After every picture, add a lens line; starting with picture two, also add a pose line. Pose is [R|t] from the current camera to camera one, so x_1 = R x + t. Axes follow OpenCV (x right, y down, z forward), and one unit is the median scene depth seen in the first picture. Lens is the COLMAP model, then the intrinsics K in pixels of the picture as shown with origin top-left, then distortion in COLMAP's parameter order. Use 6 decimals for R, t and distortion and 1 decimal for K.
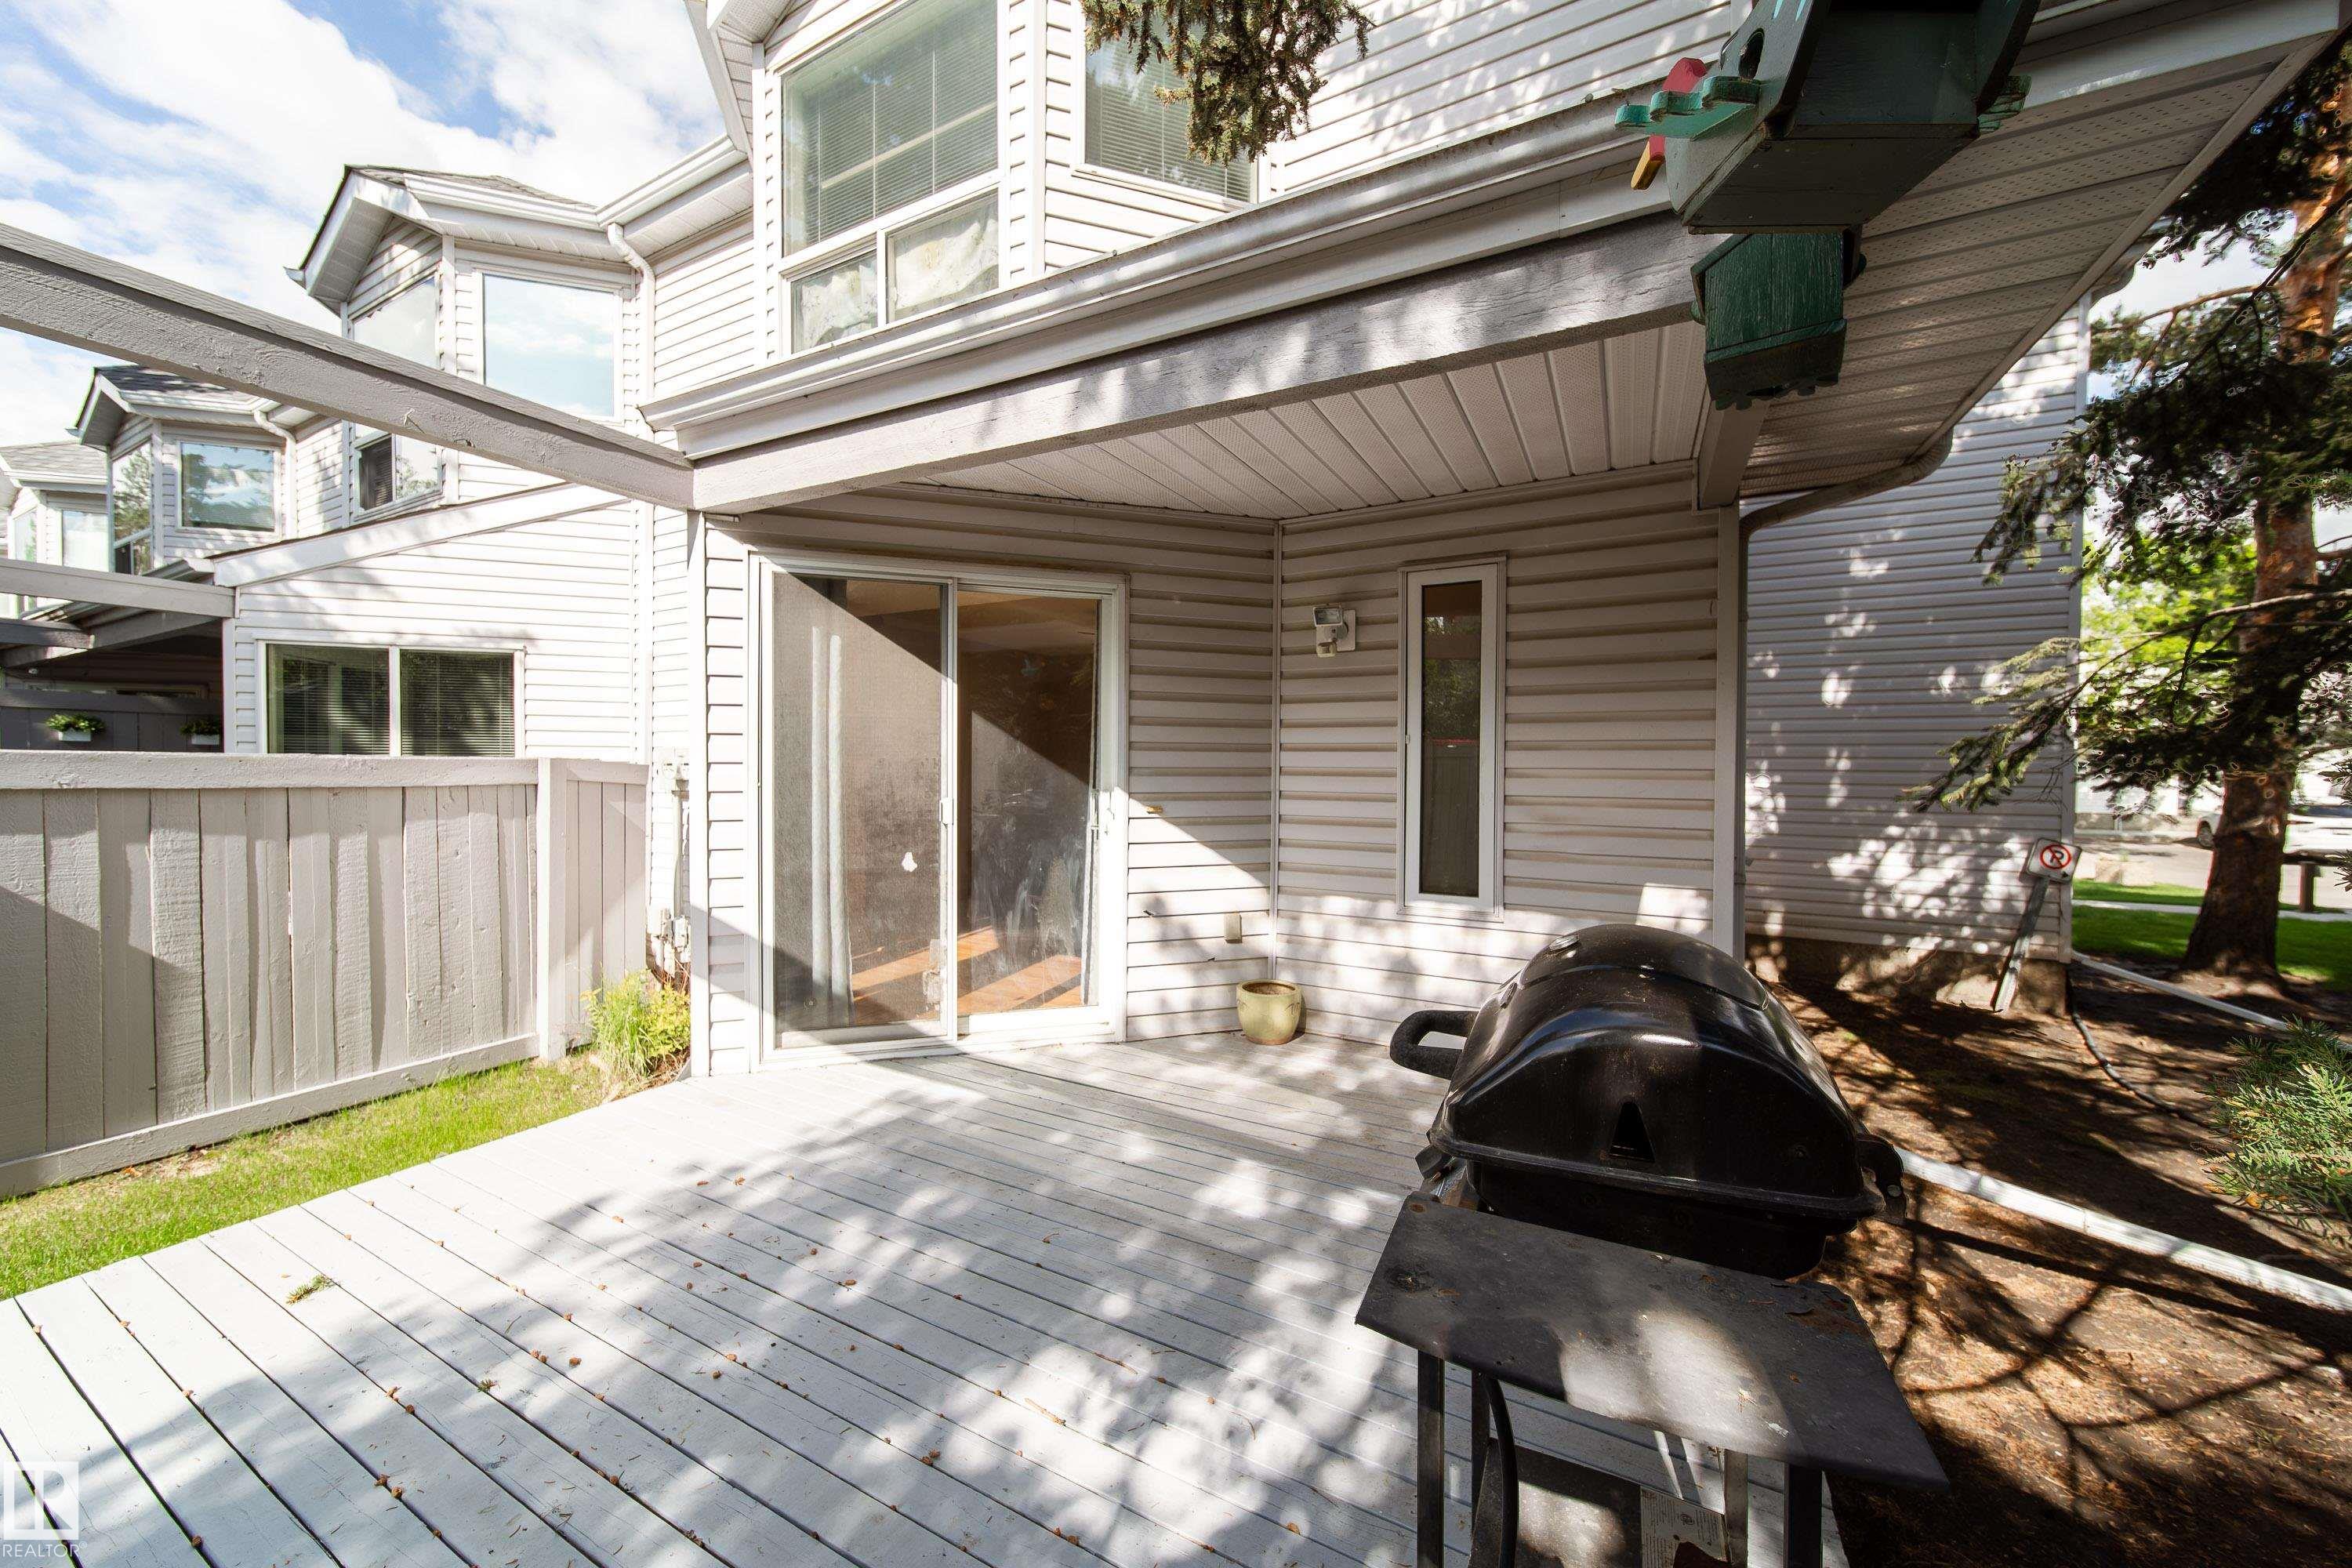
lens RADIAL K [[840.1, 0, 1179.1], [0, 840.1, 780.5], [0, 0, 1]] dist [0.005644, -0.002699]
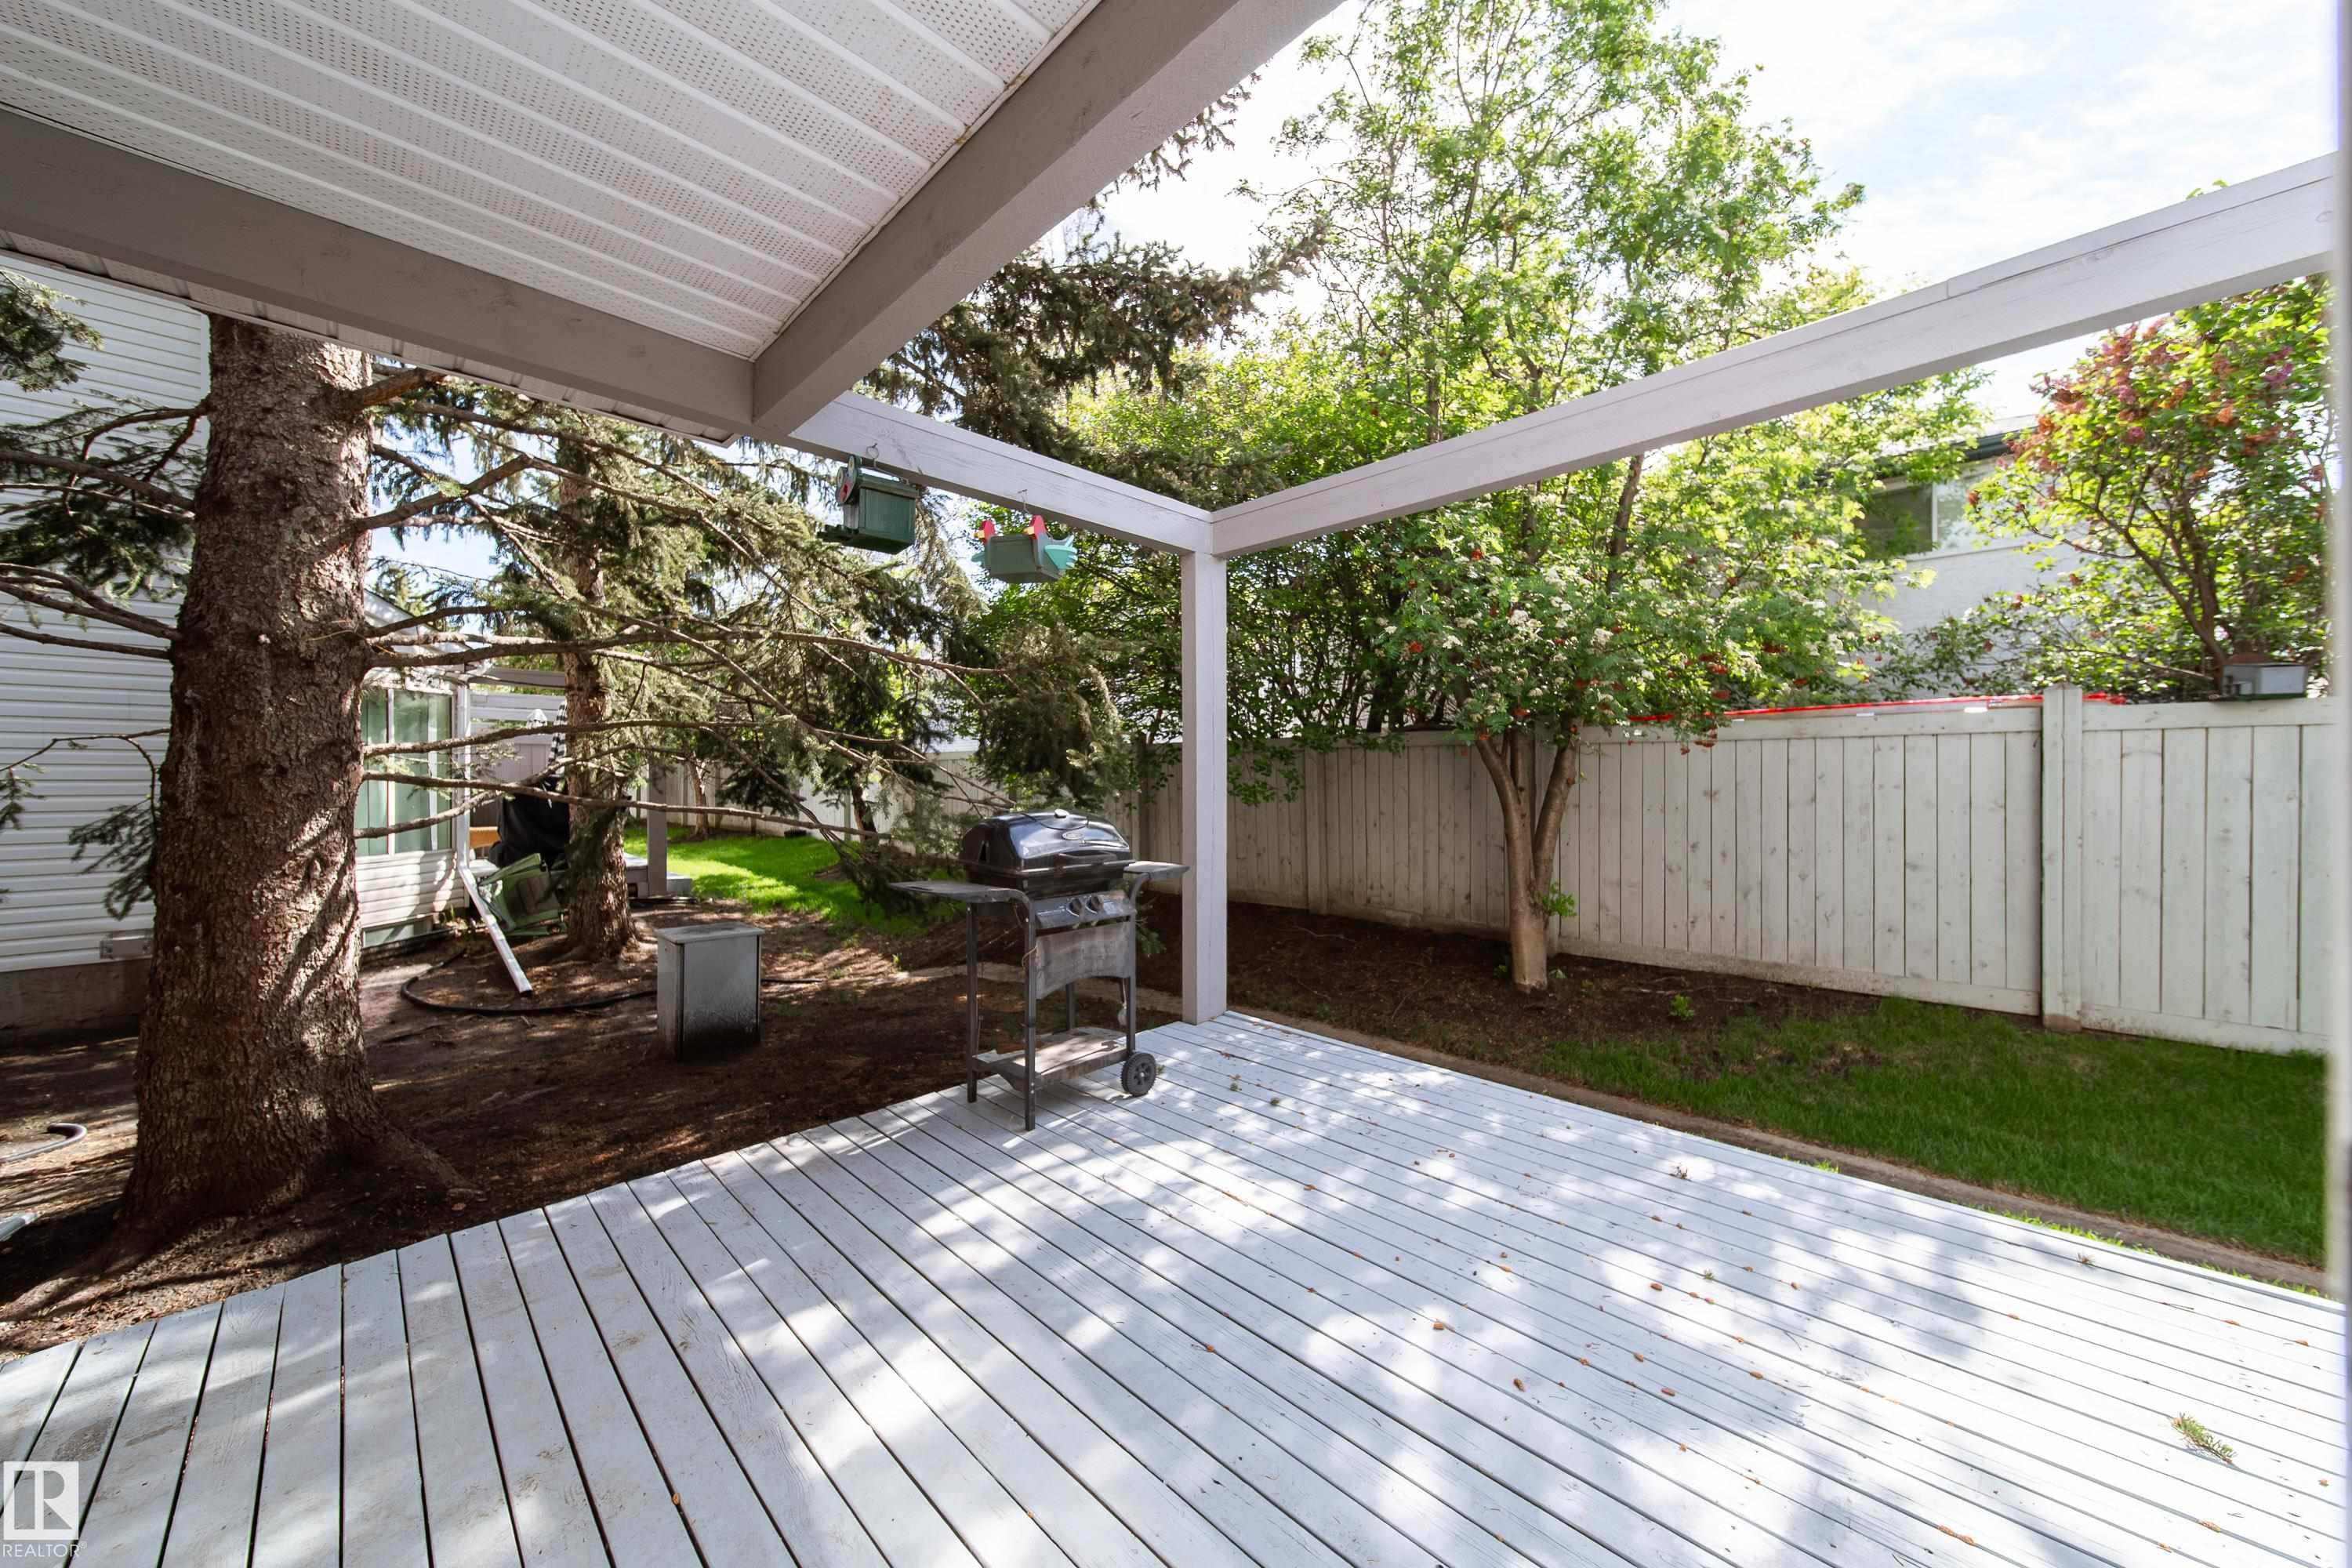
lens RADIAL K [[840.1, 0, 1179.1], [0, 840.1, 780.5], [0, 0, 1]] dist [0.005644, -0.002699]
pose [[-0.955602, -0.007616, 0.294561, -0.463465], [-0.001951, 0.999808, 0.019523, 0.022319], [-0.294653, 0.018081, -0.955433, 2.295320]]
